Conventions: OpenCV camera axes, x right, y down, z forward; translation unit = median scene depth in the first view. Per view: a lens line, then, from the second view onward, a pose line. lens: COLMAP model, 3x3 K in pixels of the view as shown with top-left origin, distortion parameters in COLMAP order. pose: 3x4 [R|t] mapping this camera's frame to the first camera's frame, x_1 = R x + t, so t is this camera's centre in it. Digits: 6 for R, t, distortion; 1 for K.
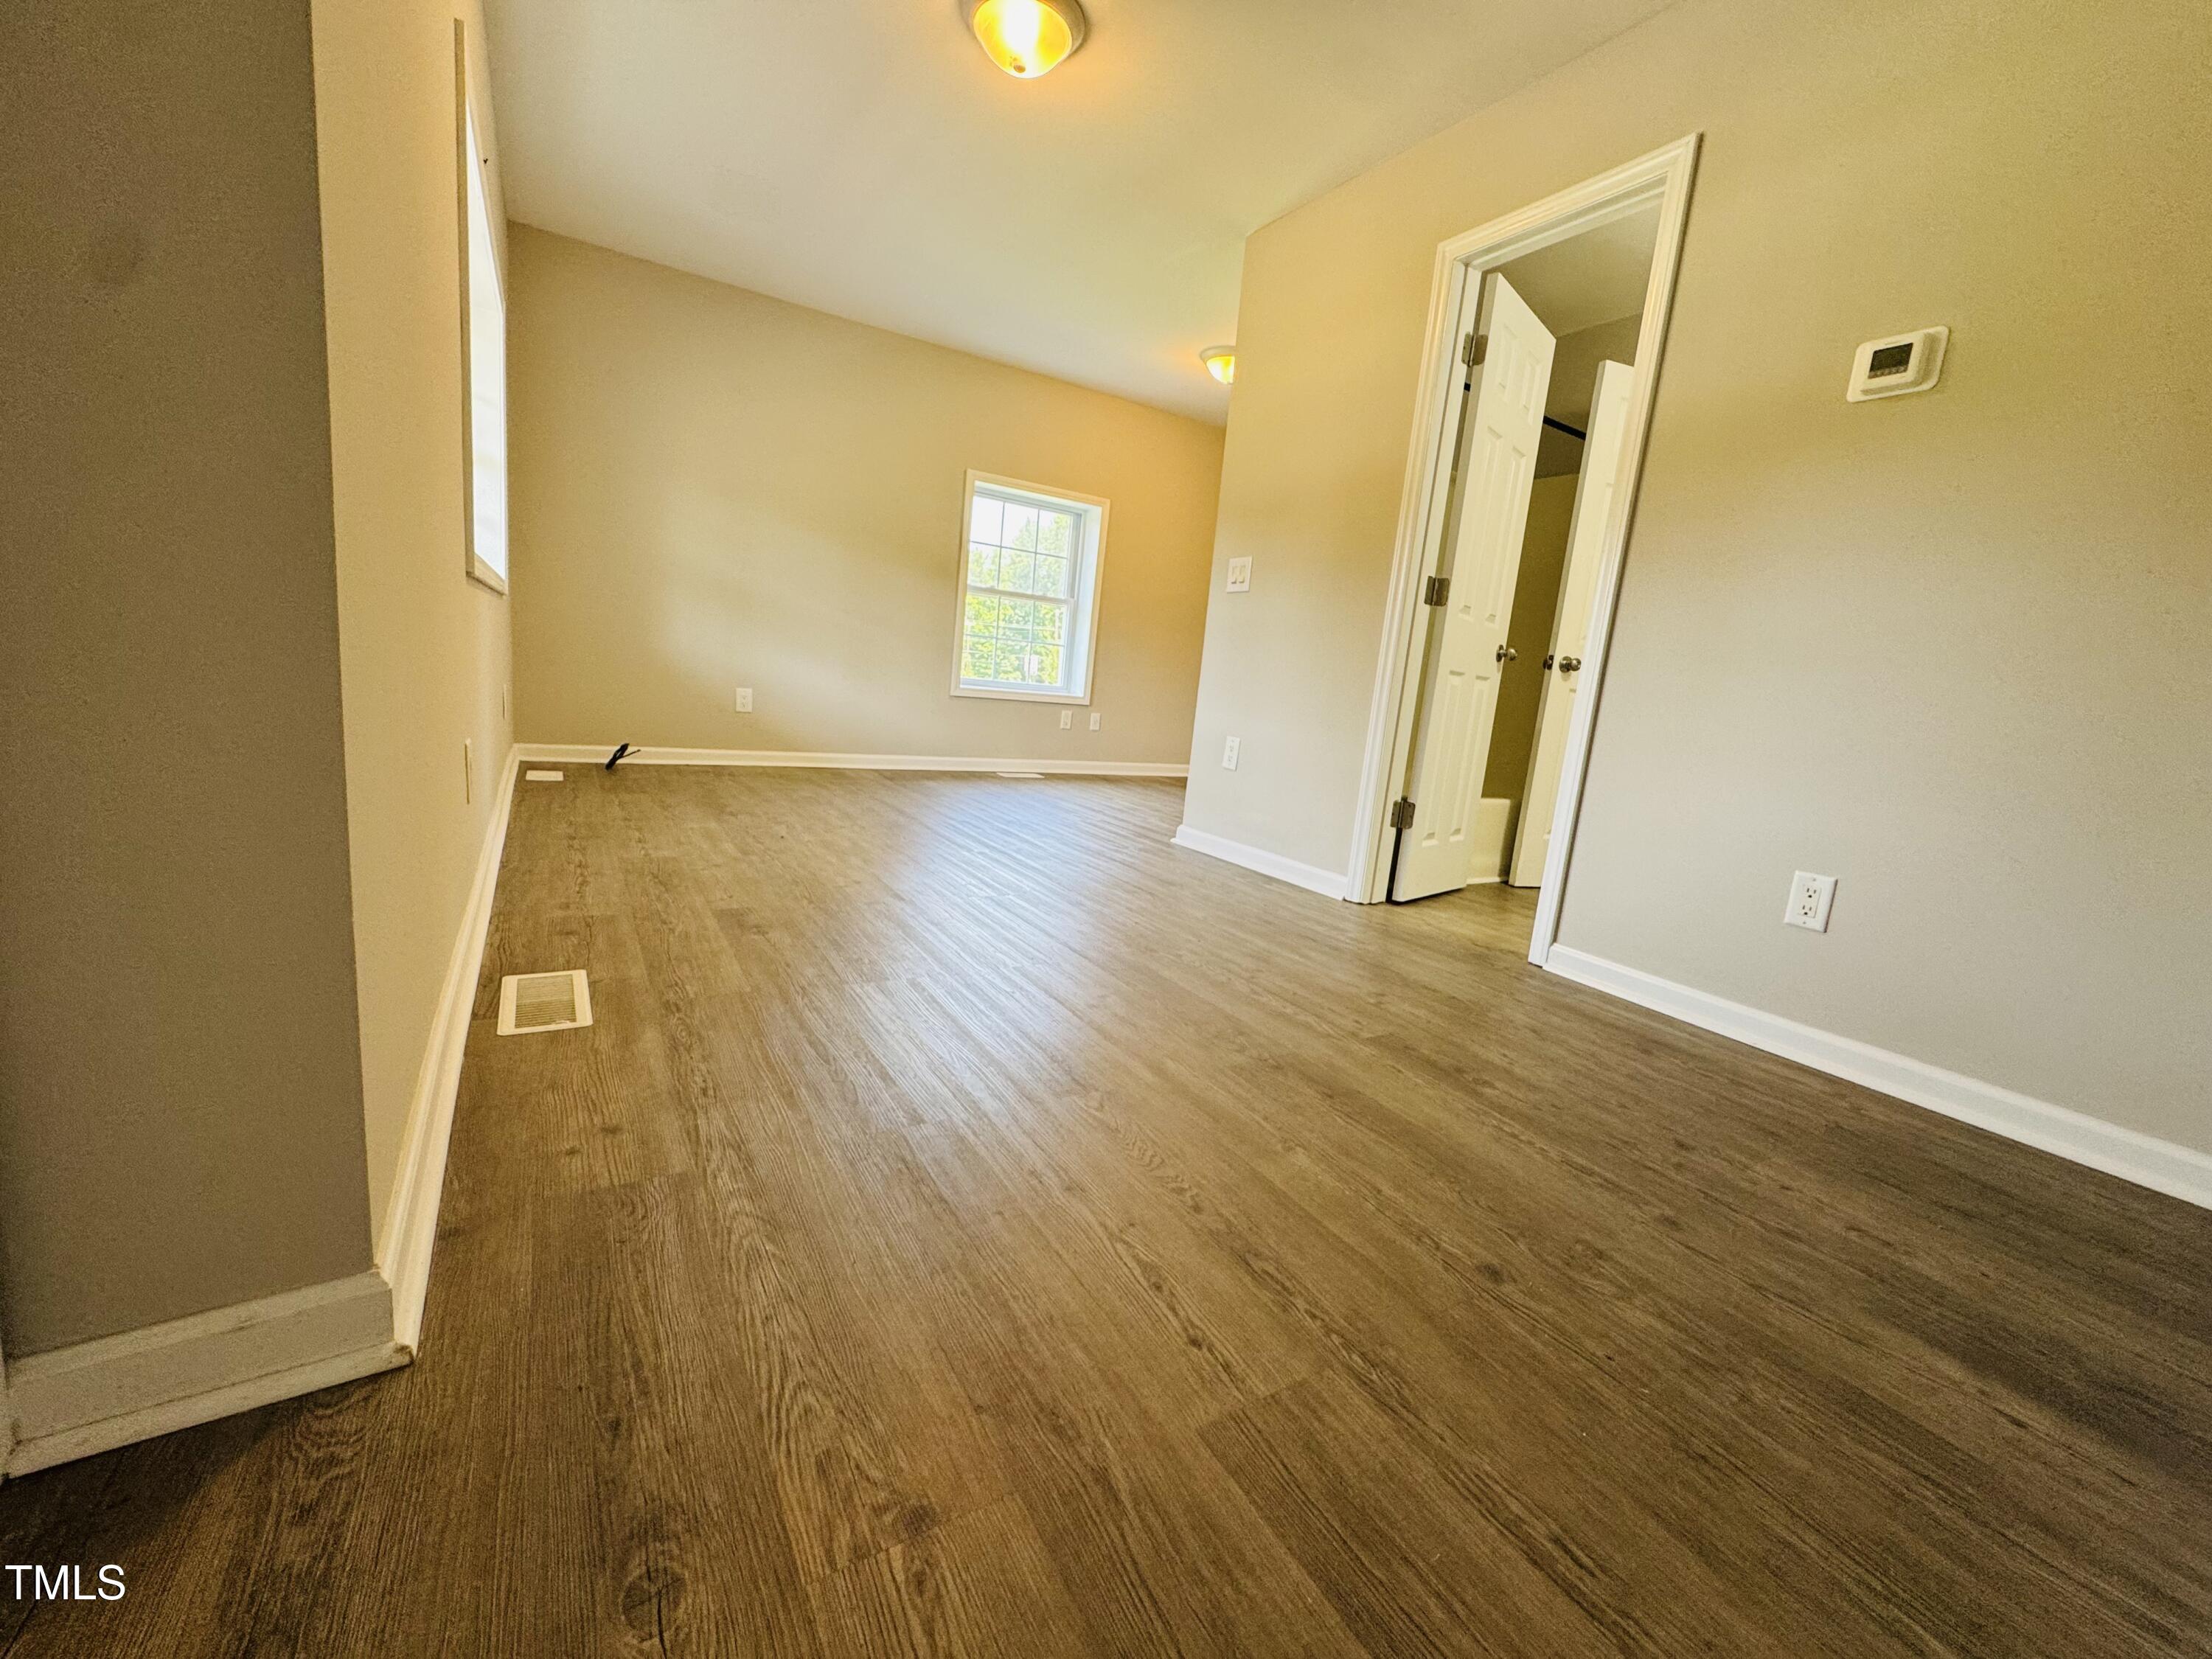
lens RADIAL K [[885.7, 0, 1105.9], [0, 885.7, 828.2], [0, 0, 1]] dist [-0.003552, 0.000603]
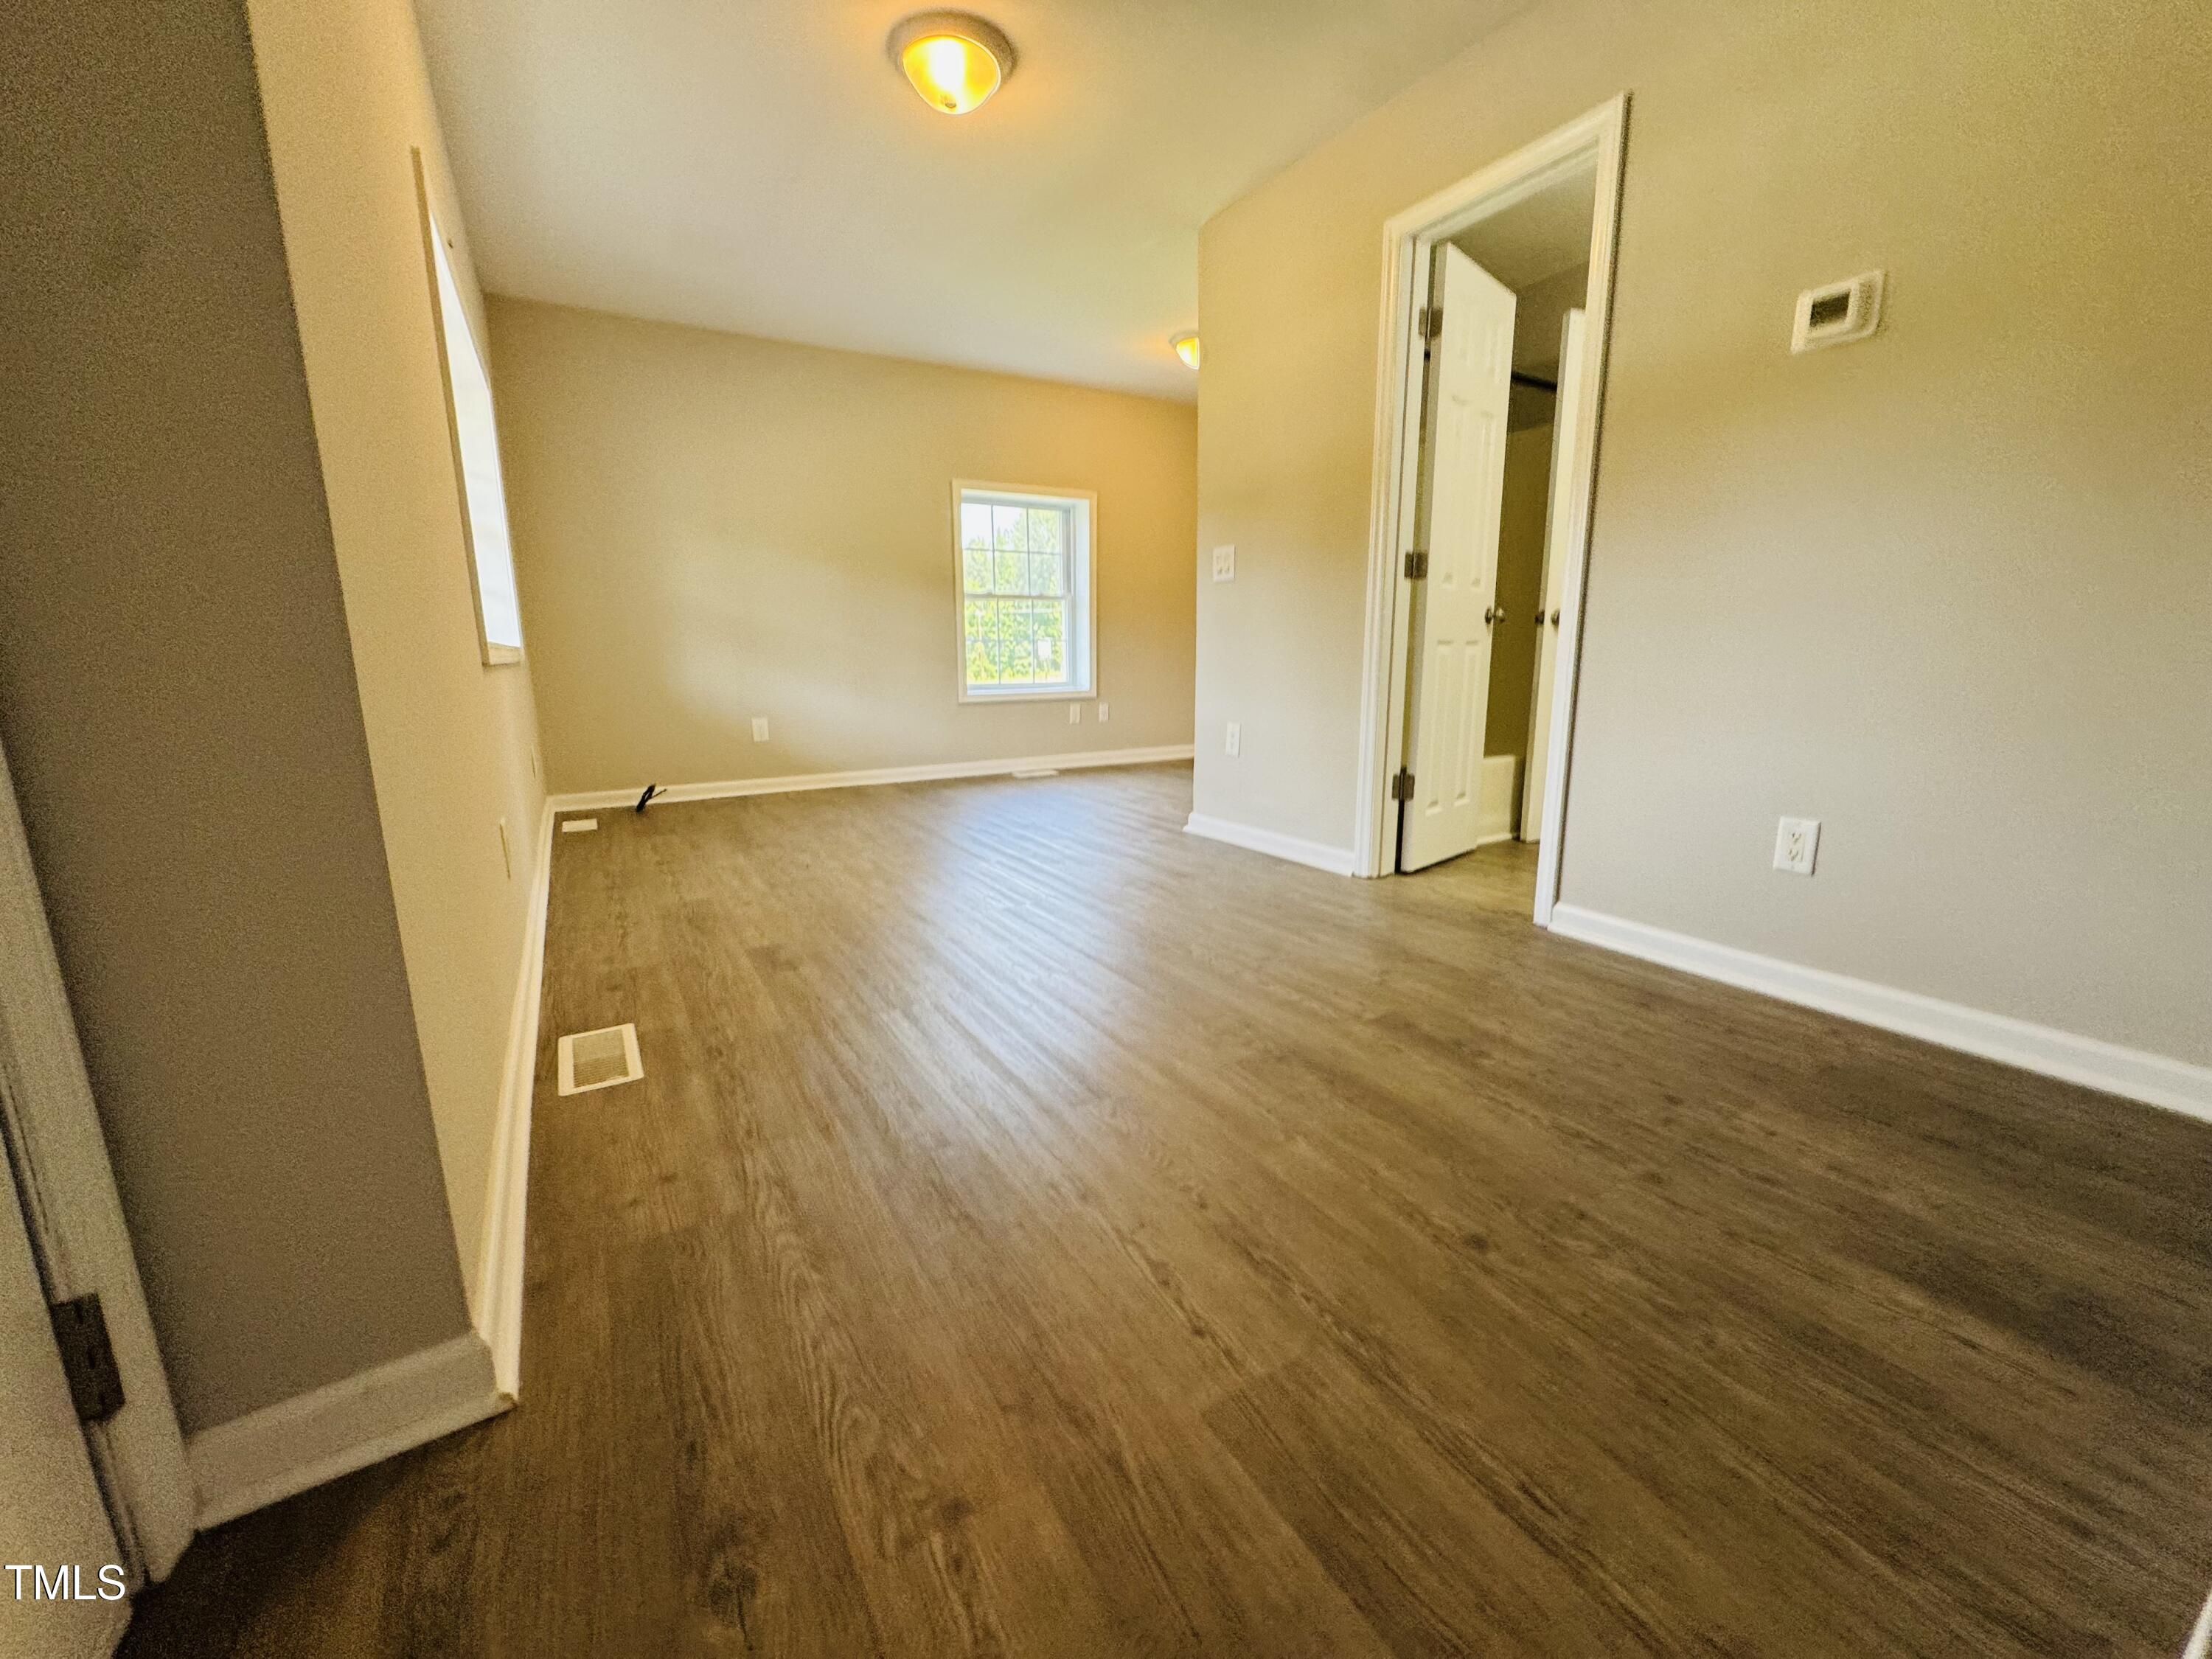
lens RADIAL K [[885.7, 0, 1107.4], [0, 885.7, 824.2], [0, 0, 1]] dist [-0.003552, 0.000603]
pose [[0.994566, -0.098547, -0.033557, 0.039445], [0.099259, 0.994856, 0.020244, -0.039422], [0.031390, -0.023465, 0.999232, -0.044176]]
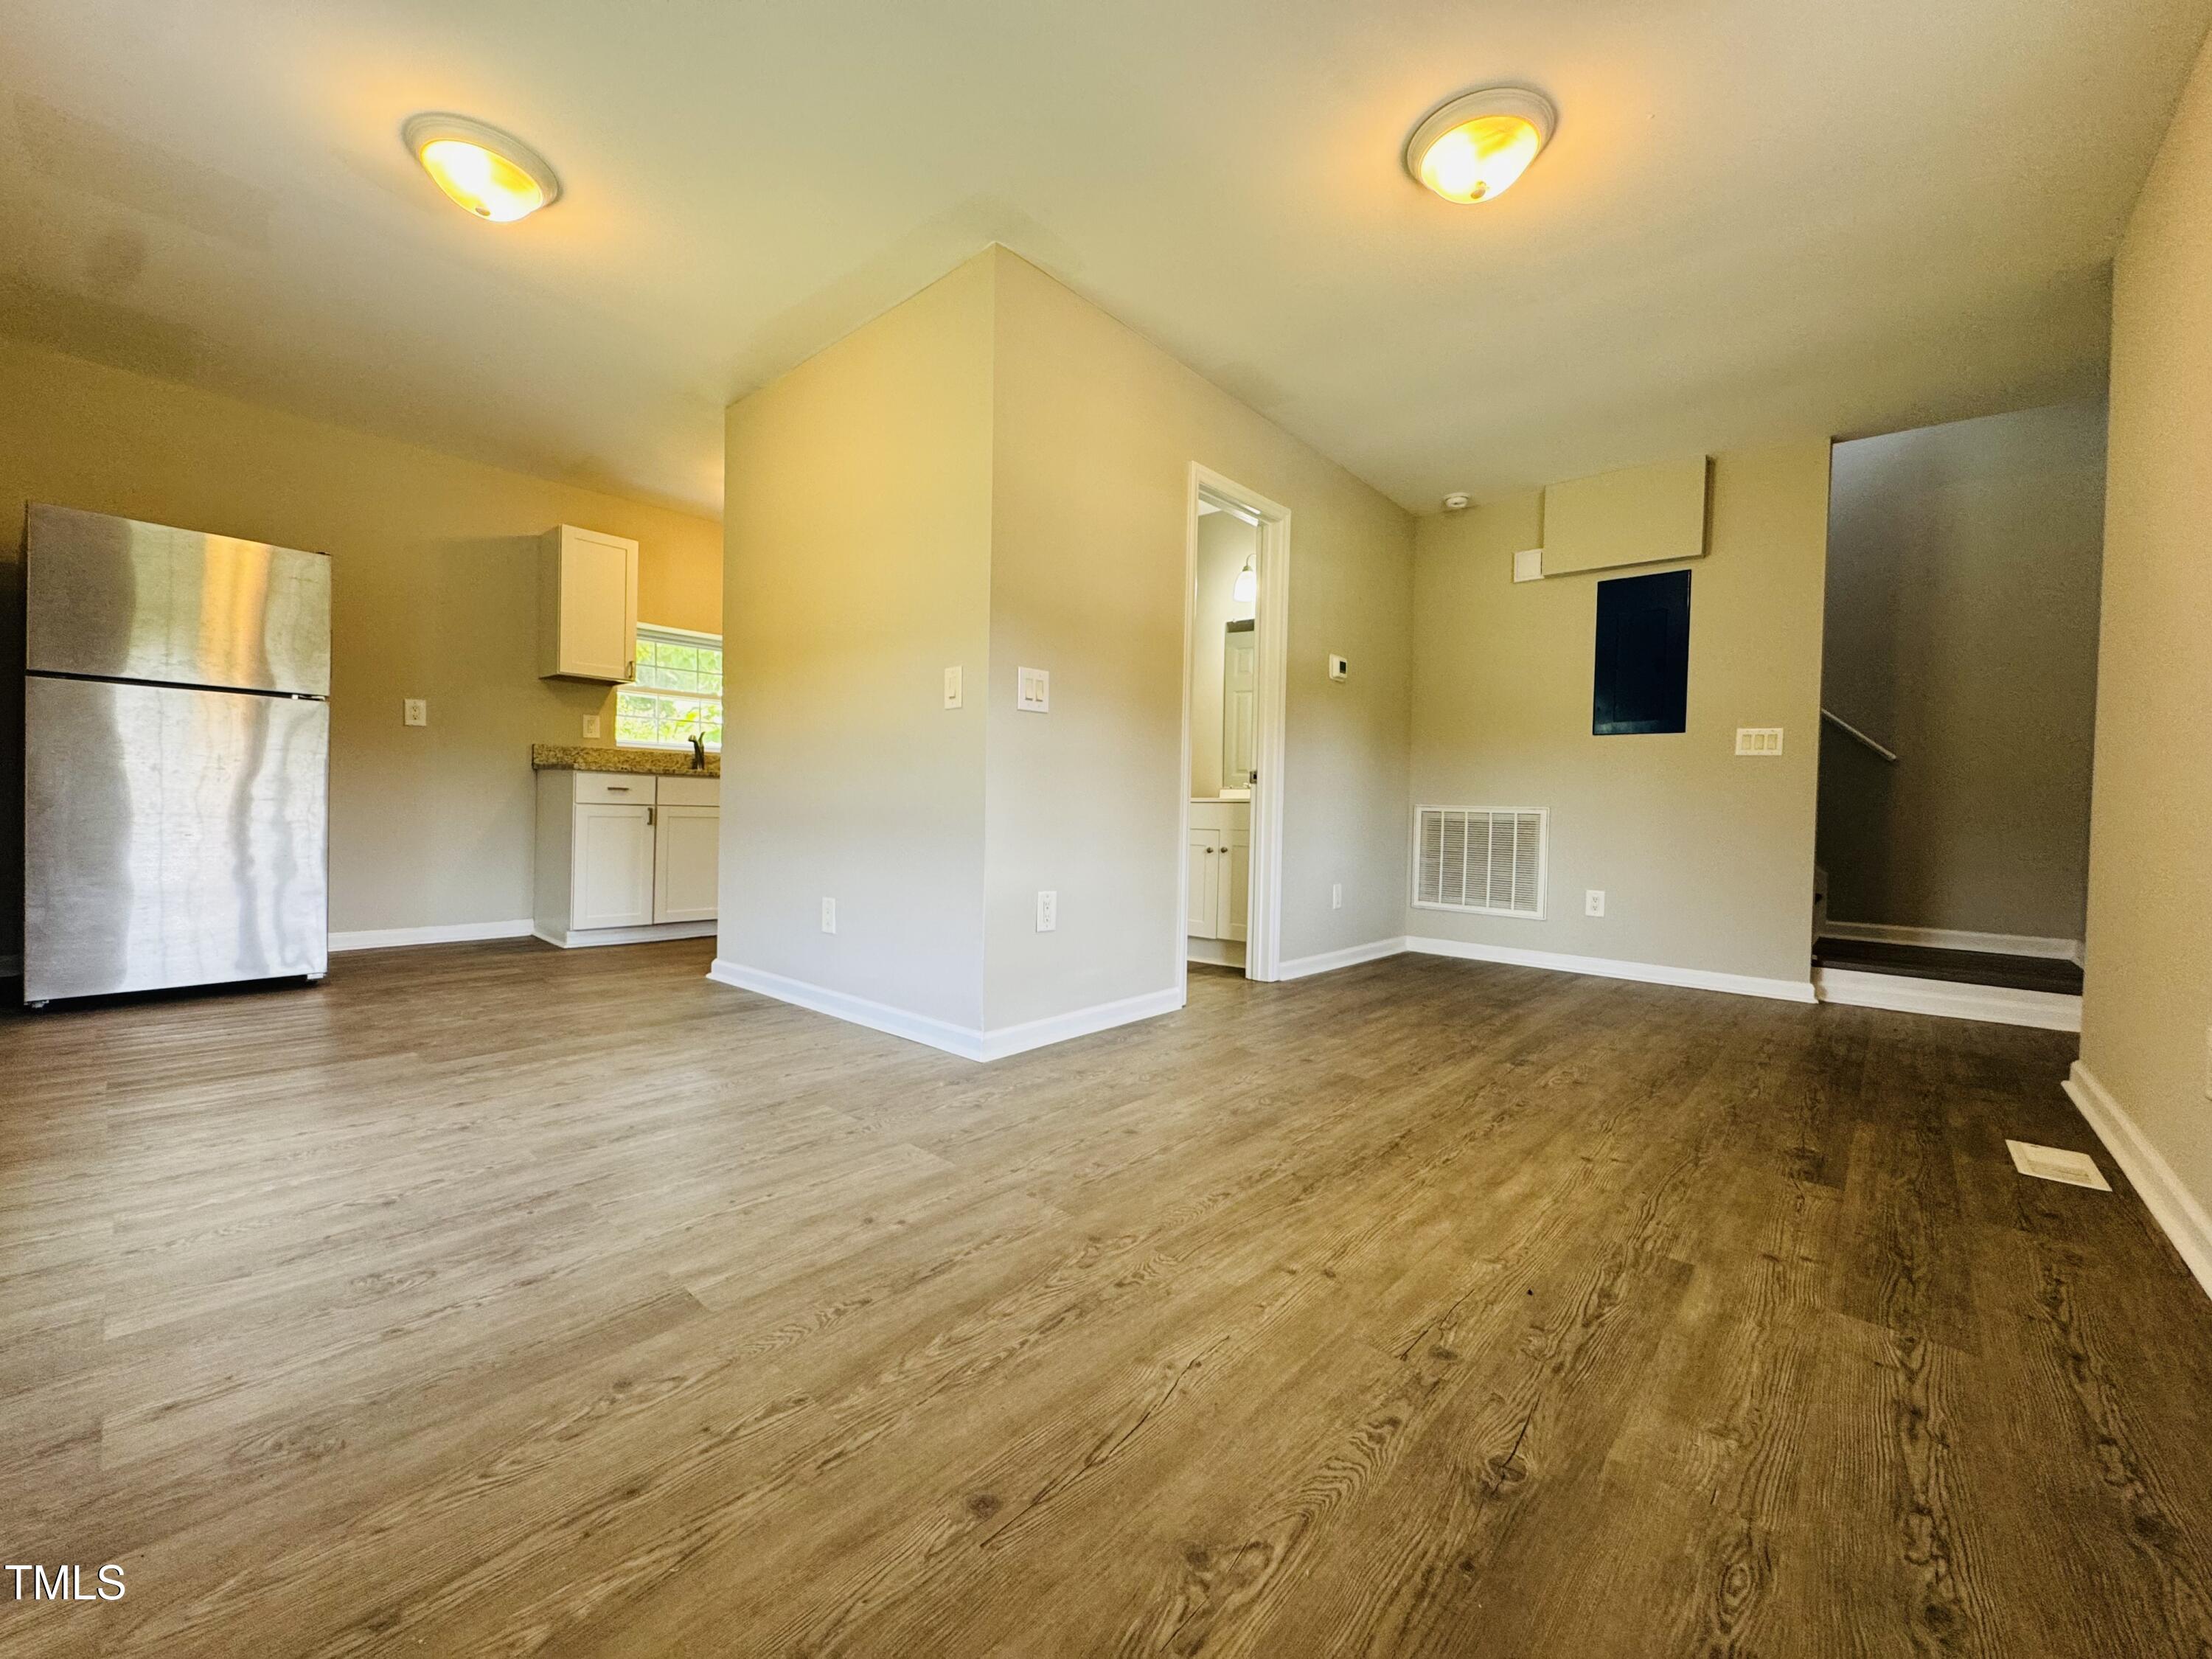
lens RADIAL K [[885.7, 0, 1104.5], [0, 885.7, 826.1], [0, 0, 1]] dist [-0.003552, 0.000603]
pose [[-0.283880, -0.124915, 0.950689, -1.100692], [0.112055, 0.980363, 0.162274, -0.500262], [-0.952290, 0.152596, -0.264308, 2.024306]]
